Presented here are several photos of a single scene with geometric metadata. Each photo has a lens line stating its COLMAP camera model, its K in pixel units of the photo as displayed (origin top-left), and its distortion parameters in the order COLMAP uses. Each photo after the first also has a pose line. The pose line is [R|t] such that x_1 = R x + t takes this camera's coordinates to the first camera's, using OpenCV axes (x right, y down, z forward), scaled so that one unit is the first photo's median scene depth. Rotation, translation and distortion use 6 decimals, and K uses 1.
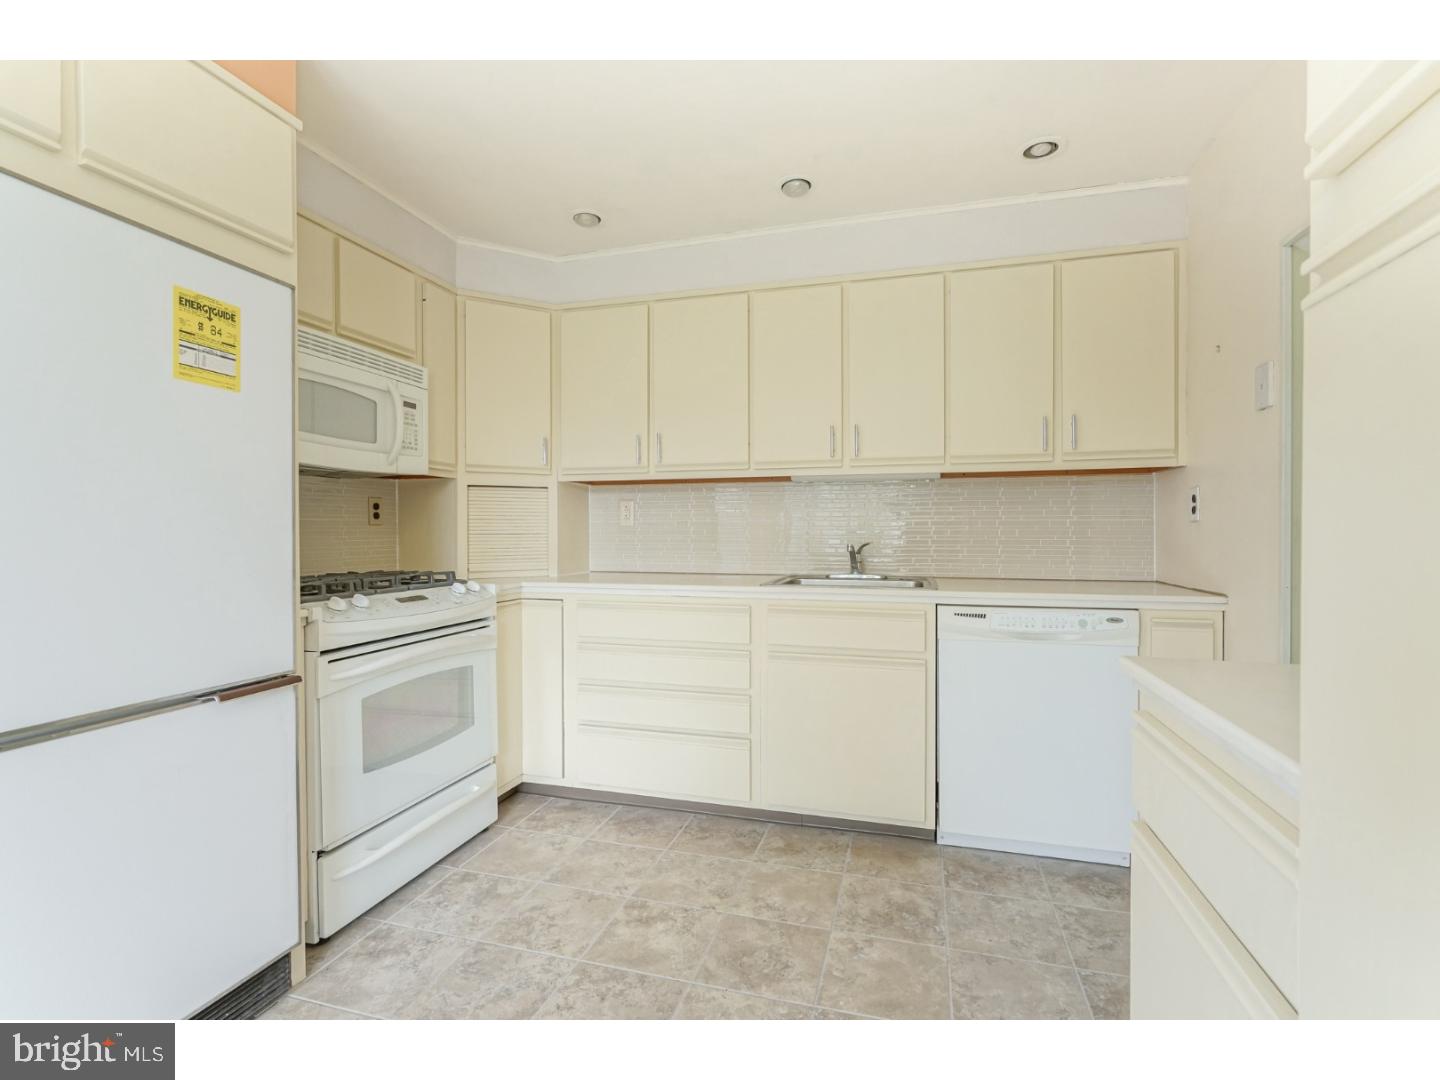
lens RADIAL K [[655.3, 0, 722.7], [0, 655.3, 537.4], [0, 0, 1]] dist [-0.005086, 0.003502]
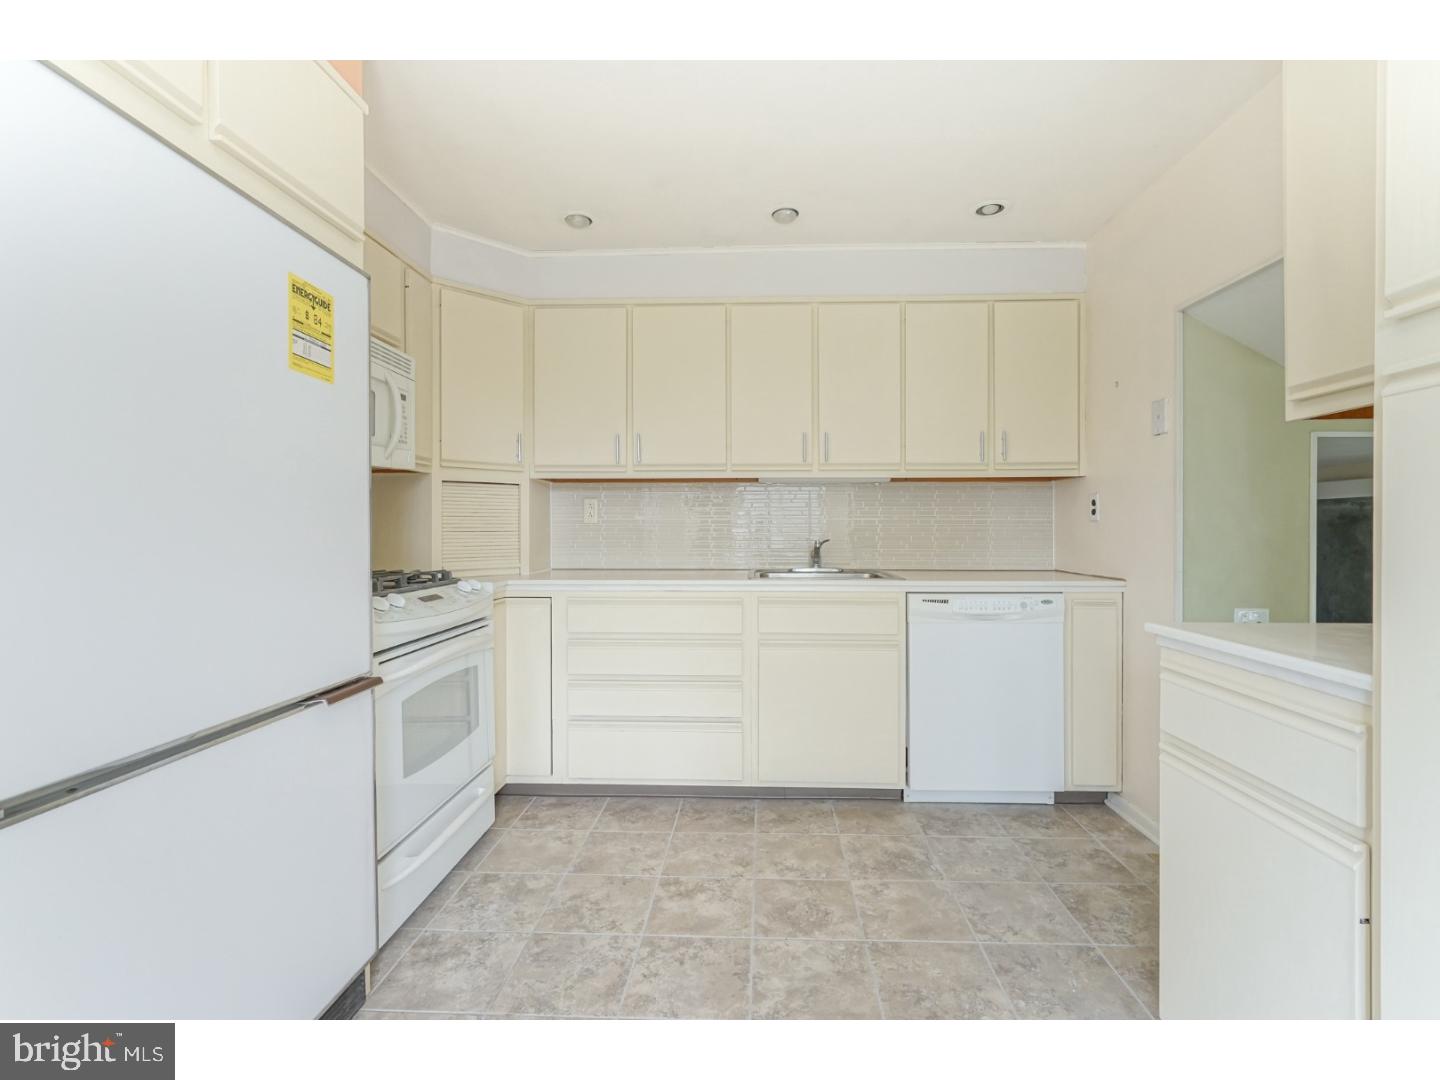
lens RADIAL K [[655.3, 0, 740.4], [0, 655.3, 533.2], [0, 0, 1]] dist [-0.005086, 0.003502]
pose [[0.971417, -0.000990, 0.237378, -0.231774], [0.001663, 0.999995, -0.002633, 0.000781], [-0.237374, 0.002953, 0.971414, -0.047824]]
